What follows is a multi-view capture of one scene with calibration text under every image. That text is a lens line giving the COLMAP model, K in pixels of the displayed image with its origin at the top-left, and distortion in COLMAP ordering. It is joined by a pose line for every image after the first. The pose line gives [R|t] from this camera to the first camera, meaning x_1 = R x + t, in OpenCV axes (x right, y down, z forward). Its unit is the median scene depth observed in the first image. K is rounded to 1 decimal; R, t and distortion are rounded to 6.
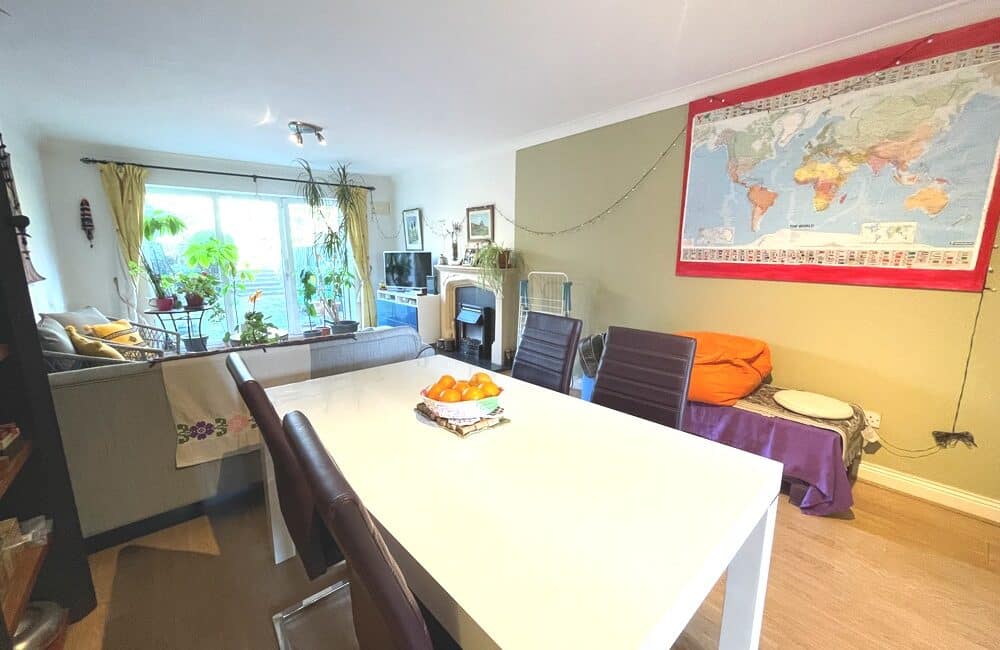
lens RADIAL K [[399.9, 0, 498.8], [0, 399.9, 326.5], [0, 0, 1]] dist [-0.007713, 0.000035]
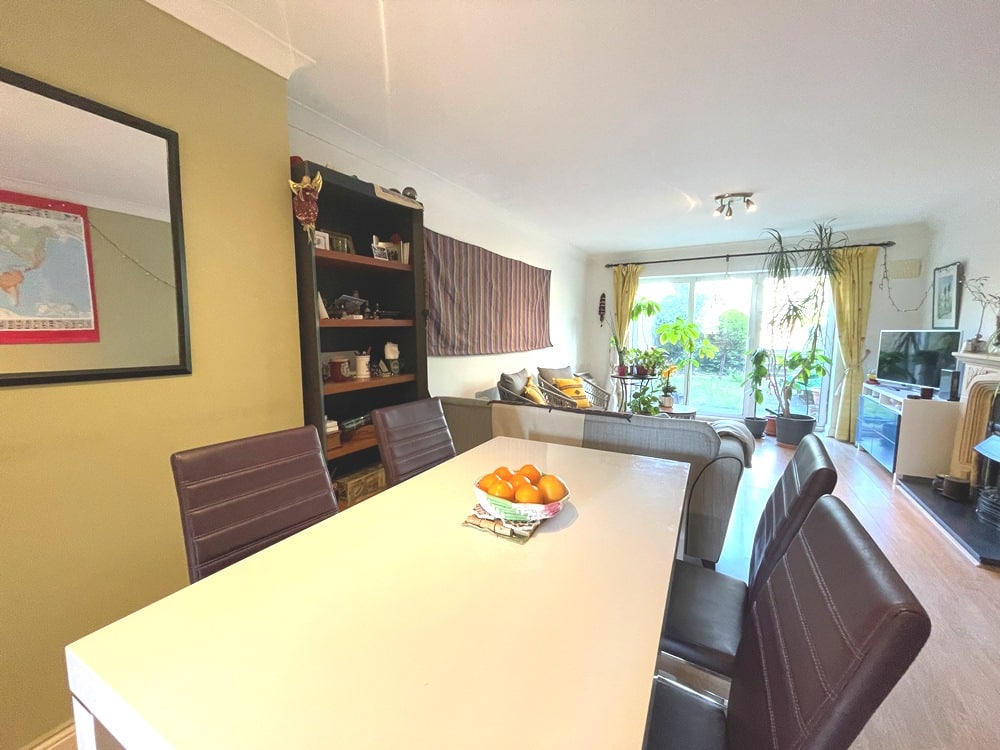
lens RADIAL K [[405.2, 0, 501.4], [0, 405.2, 376.4], [0, 0, 1]] dist [-0.003496, 0.000402]
pose [[0.341166, 0.107109, -0.933881, 0.199287], [-0.175646, 0.983253, 0.048605, -0.030612], [0.923447, 0.147450, 0.354266, 0.173877]]
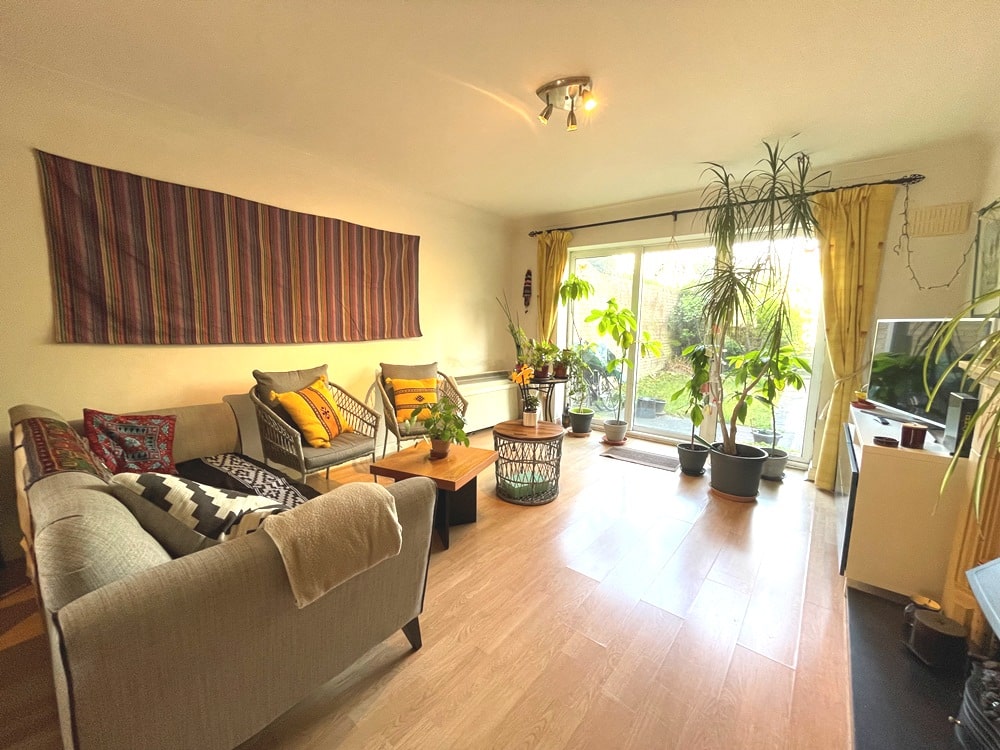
lens RADIAL K [[405.2, 0, 502.4], [0, 405.2, 374.5], [0, 0, 1]] dist [-0.003496, 0.000402]
pose [[0.189087, 0.133120, -0.972895, 0.077213], [-0.198033, 0.975581, 0.094999, -0.116367], [0.961784, 0.174702, 0.210832, 0.673289]]
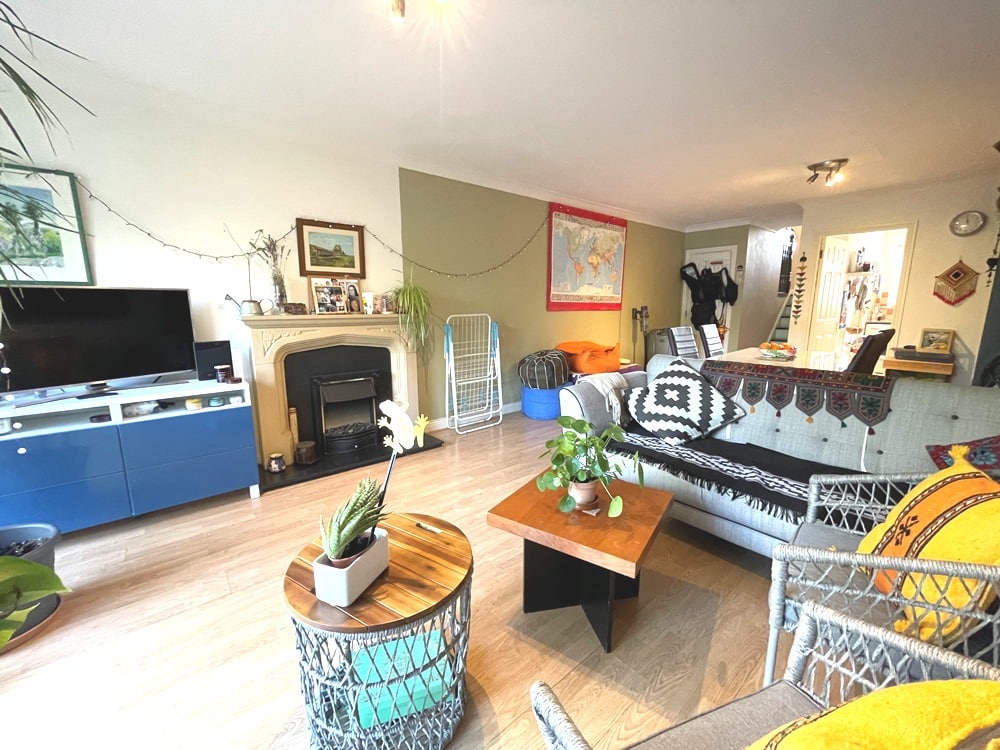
lens RADIAL K [[405.2, 0, 498.7], [0, 405.2, 375.5], [0, 0, 1]] dist [-0.003496, 0.000402]
pose [[0.008203, -0.173205, 0.984852, -0.749930], [0.185298, 0.968091, 0.168714, -0.121168], [-0.982648, 0.181107, 0.040036, 0.762102]]
